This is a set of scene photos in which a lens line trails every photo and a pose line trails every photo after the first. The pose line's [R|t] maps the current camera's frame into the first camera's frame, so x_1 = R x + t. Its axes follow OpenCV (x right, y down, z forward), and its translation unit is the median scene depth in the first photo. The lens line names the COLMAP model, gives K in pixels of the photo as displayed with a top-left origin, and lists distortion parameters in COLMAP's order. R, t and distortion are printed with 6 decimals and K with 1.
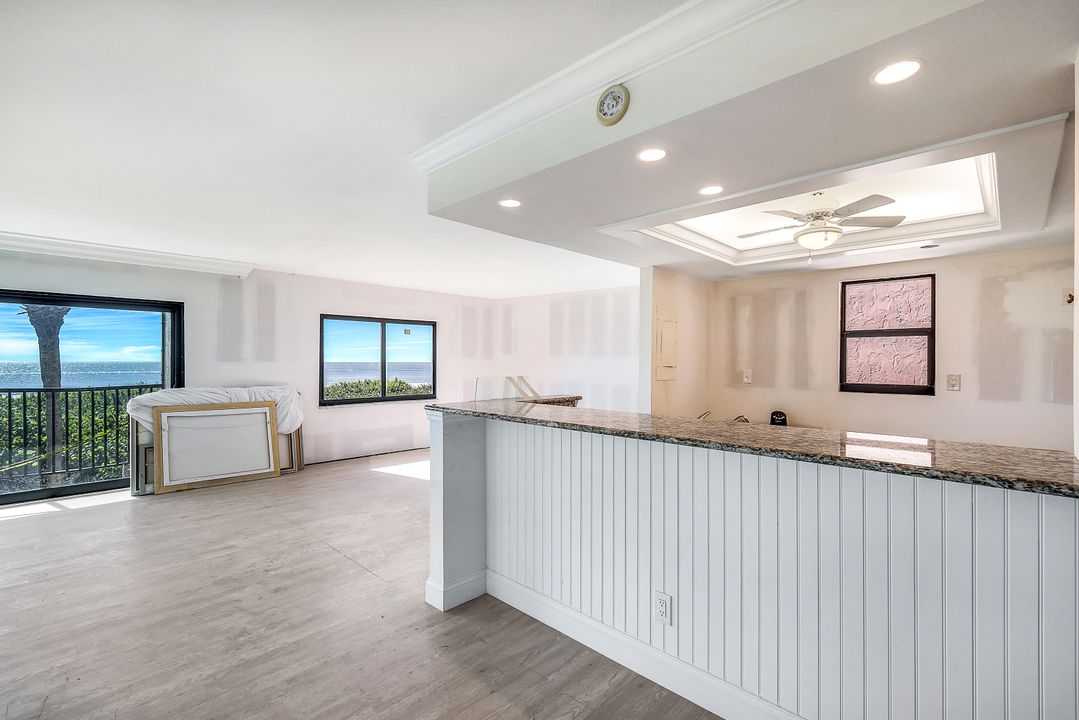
lens RADIAL K [[481.7, 0, 539.5], [0, 481.7, 360.0], [0, 0, 1]] dist [0.009174, -0.000770]
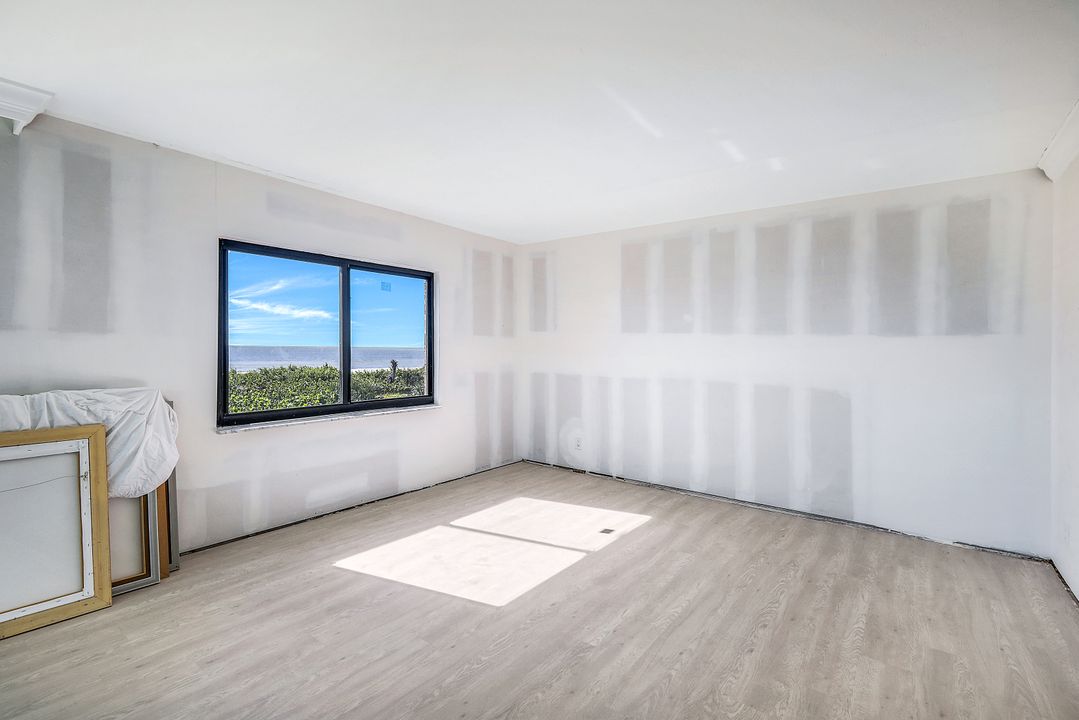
lens RADIAL K [[500.0, 0, 535.0], [0, 500.0, 347.1], [0, 0, 1]] dist [0.002649, 0.000361]
pose [[0.992102, 0.009697, 0.125062, -0.241862], [-0.010063, 0.999947, 0.002294, 0.012394], [-0.125033, -0.003534, 0.992146, 0.552273]]
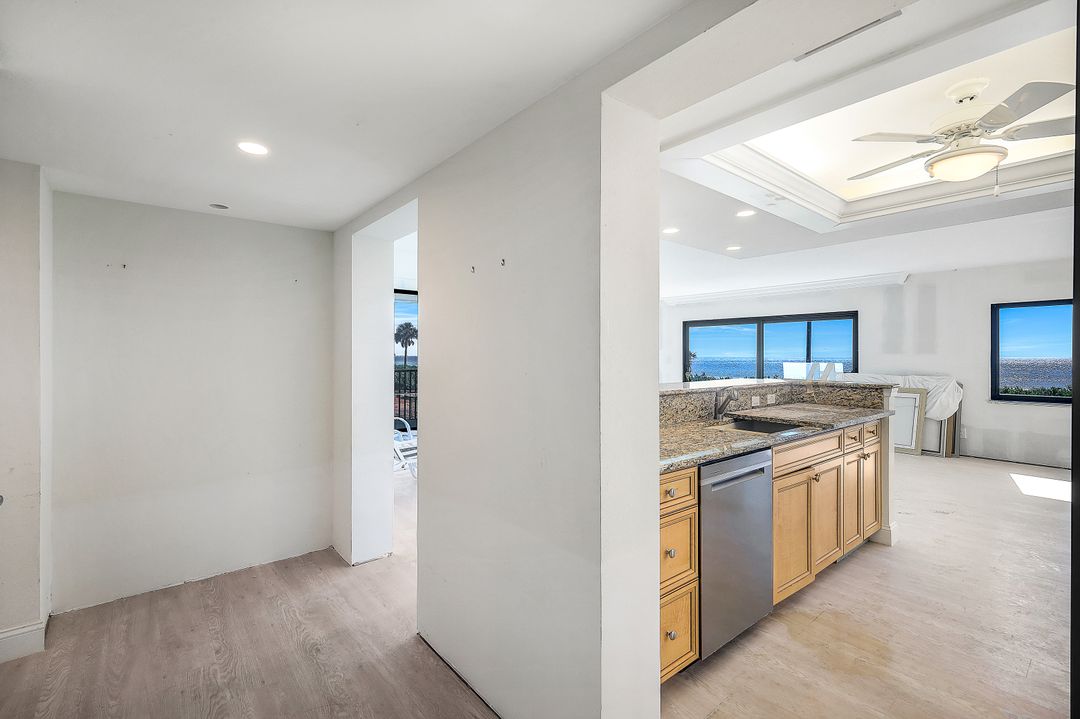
lens RADIAL K [[482.5, 0, 536.3], [0, 482.5, 356.1], [0, 0, 1]] dist [0.002899, 0.000264]
pose [[-0.115202, -0.003089, -0.993337, 0.726614], [0.000596, 0.999995, -0.003179, 0.012434], [0.993342, -0.000958, -0.115200, 0.253702]]
